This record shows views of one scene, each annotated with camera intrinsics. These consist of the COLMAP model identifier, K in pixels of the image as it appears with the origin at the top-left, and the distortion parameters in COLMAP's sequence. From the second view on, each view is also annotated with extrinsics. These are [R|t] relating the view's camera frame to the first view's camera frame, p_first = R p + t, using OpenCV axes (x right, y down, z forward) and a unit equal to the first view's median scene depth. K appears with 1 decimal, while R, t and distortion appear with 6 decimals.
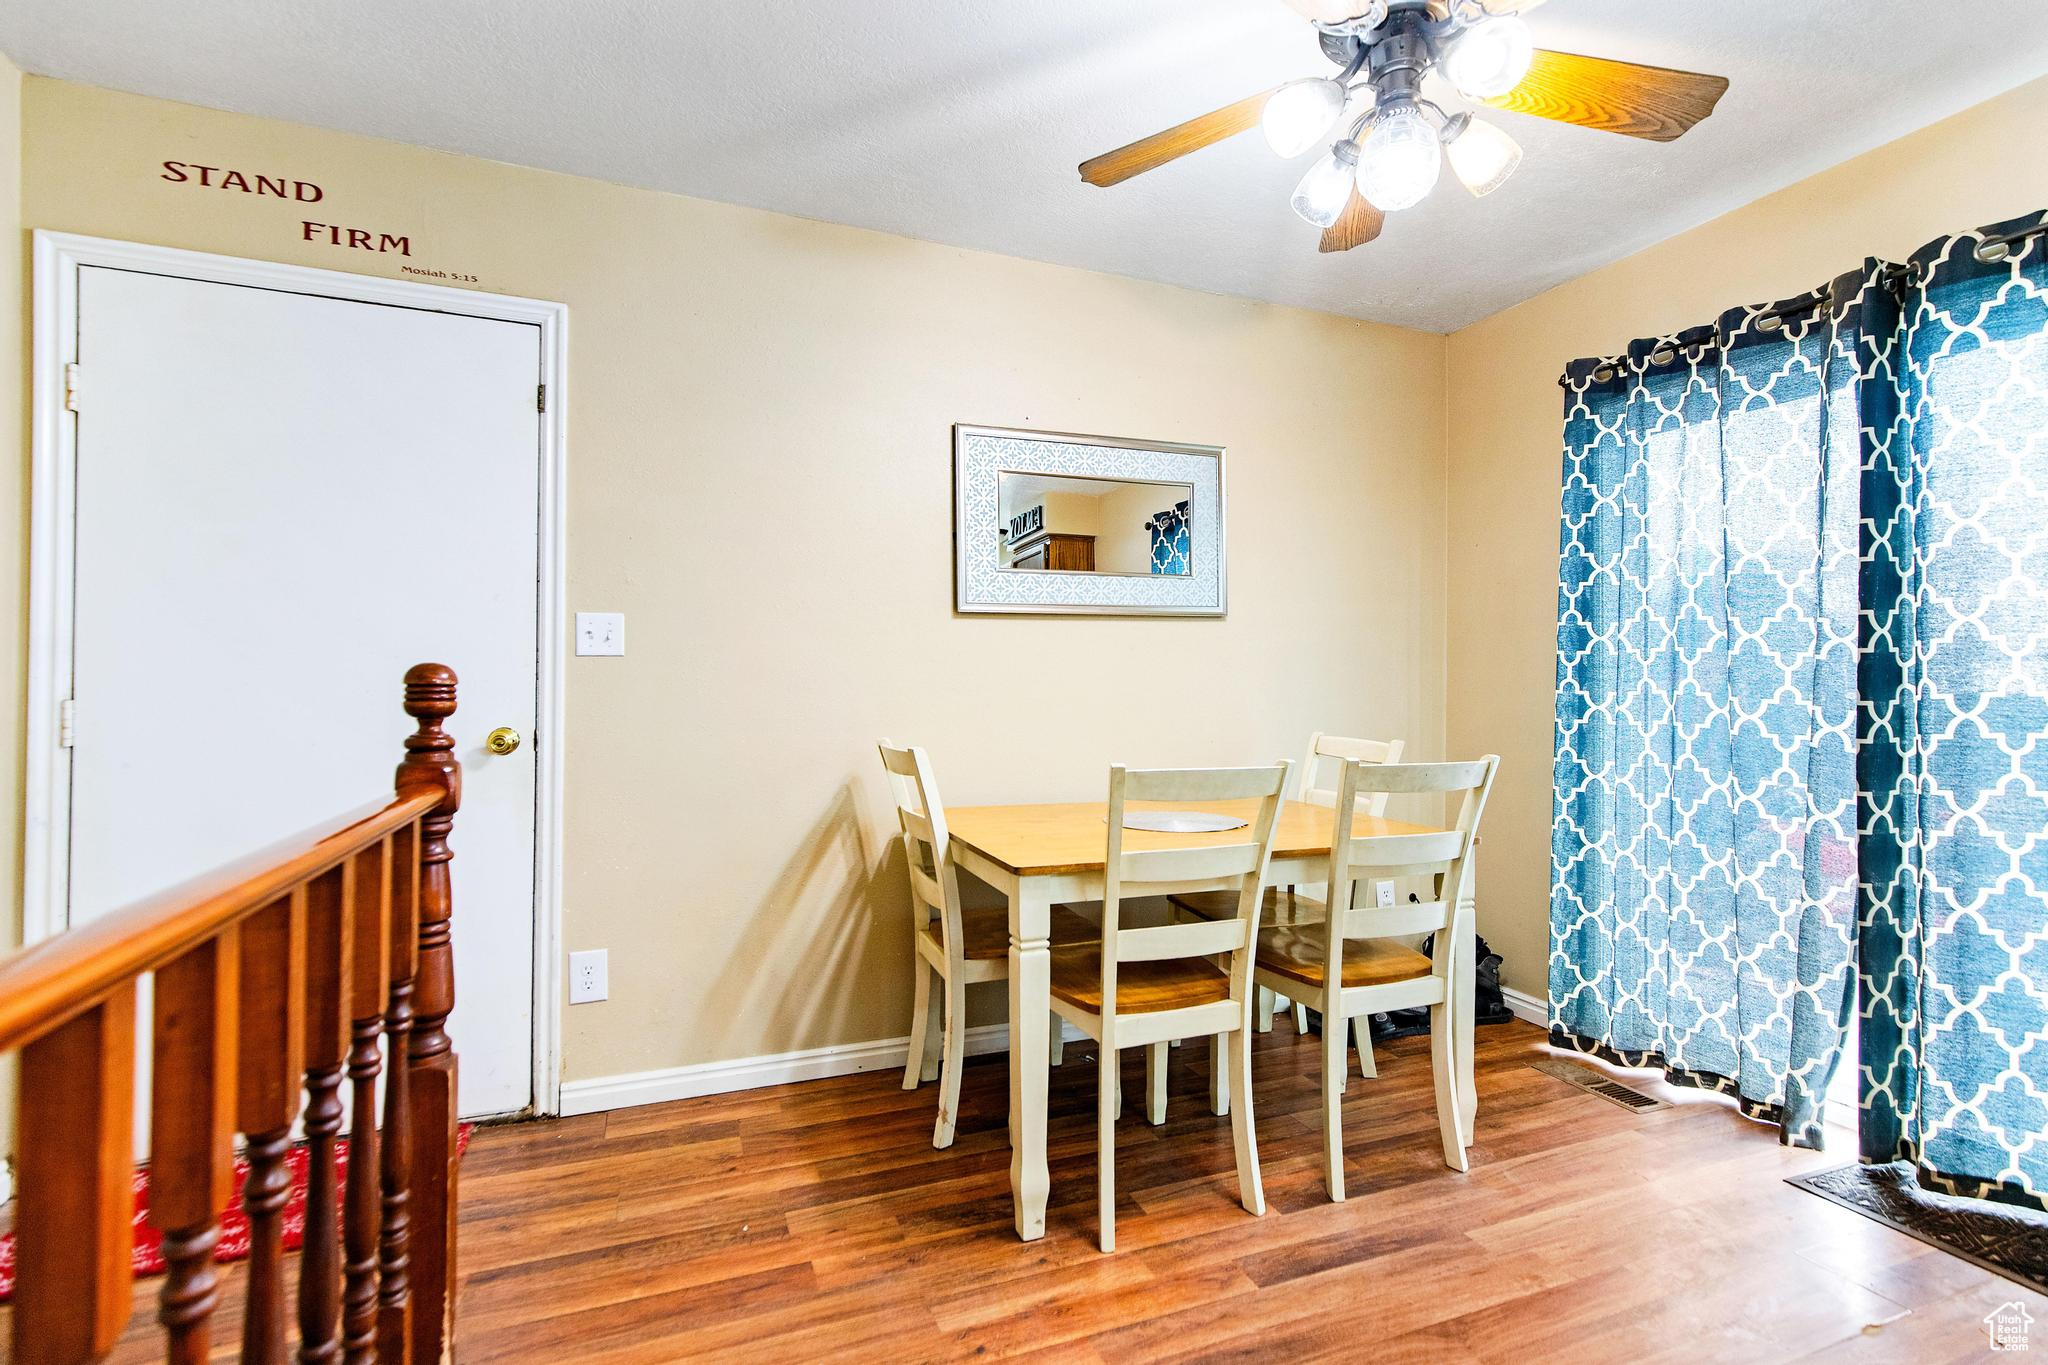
lens RADIAL K [[967.8, 0, 1024.0], [0, 967.8, 682.5], [0, 0, 1]] dist [-0.000368, -0.000051]
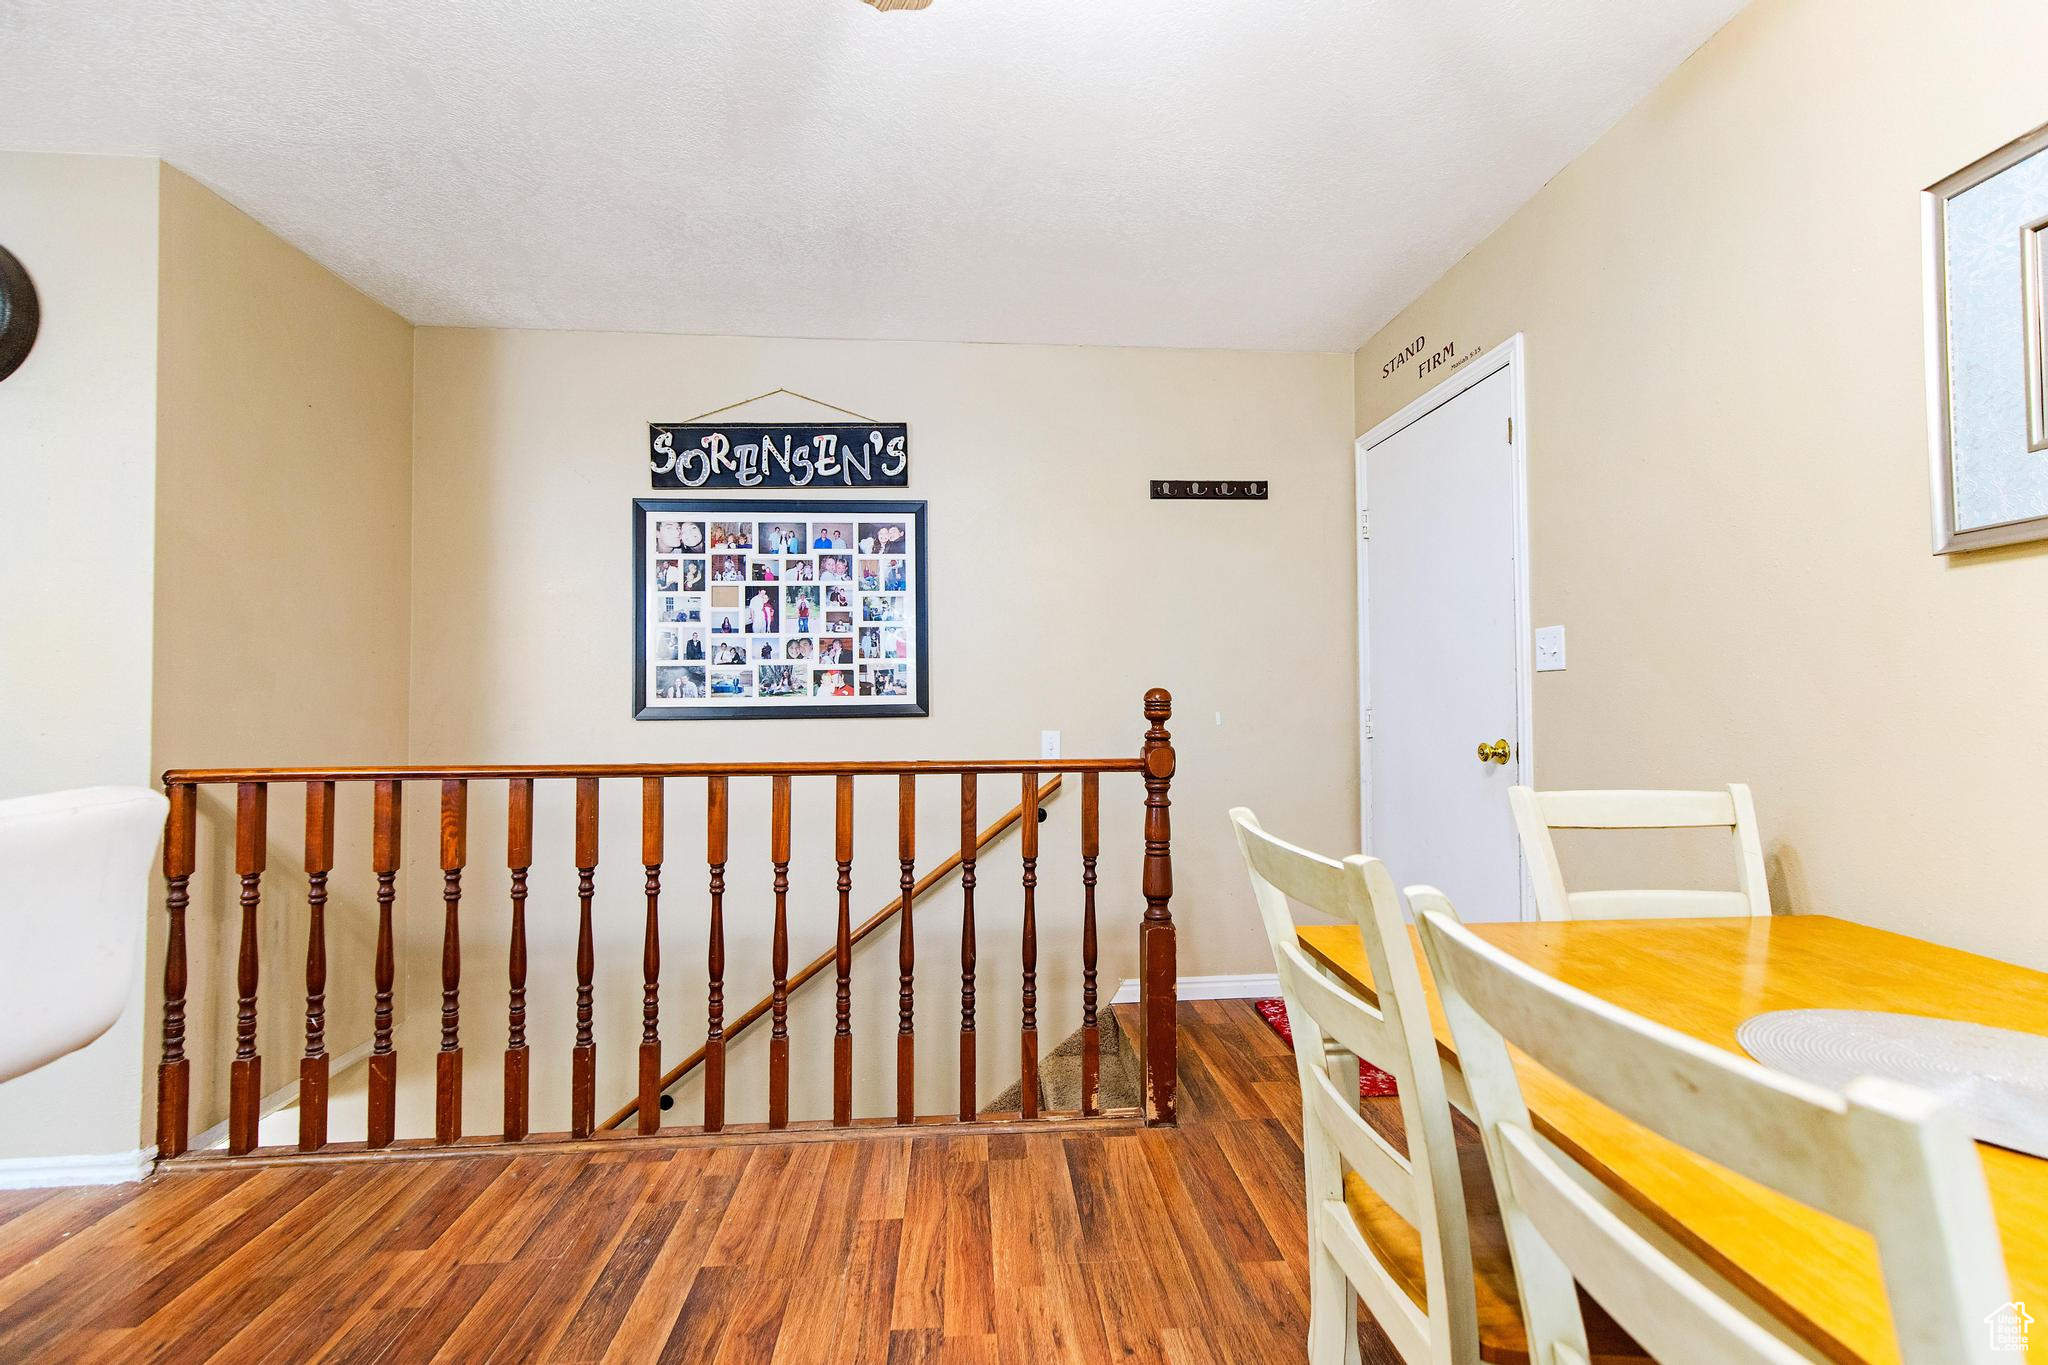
lens RADIAL K [[916.0, 0, 1024.0], [0, 916.0, 682.5], [0, 0, 1]] dist [-0.000502, -0.000110]
pose [[-0.308277, -0.020659, -0.951072, 0.667320], [0.005816, 0.999705, -0.023601, 0.003568], [0.951279, -0.012807, -0.308066, 0.865317]]
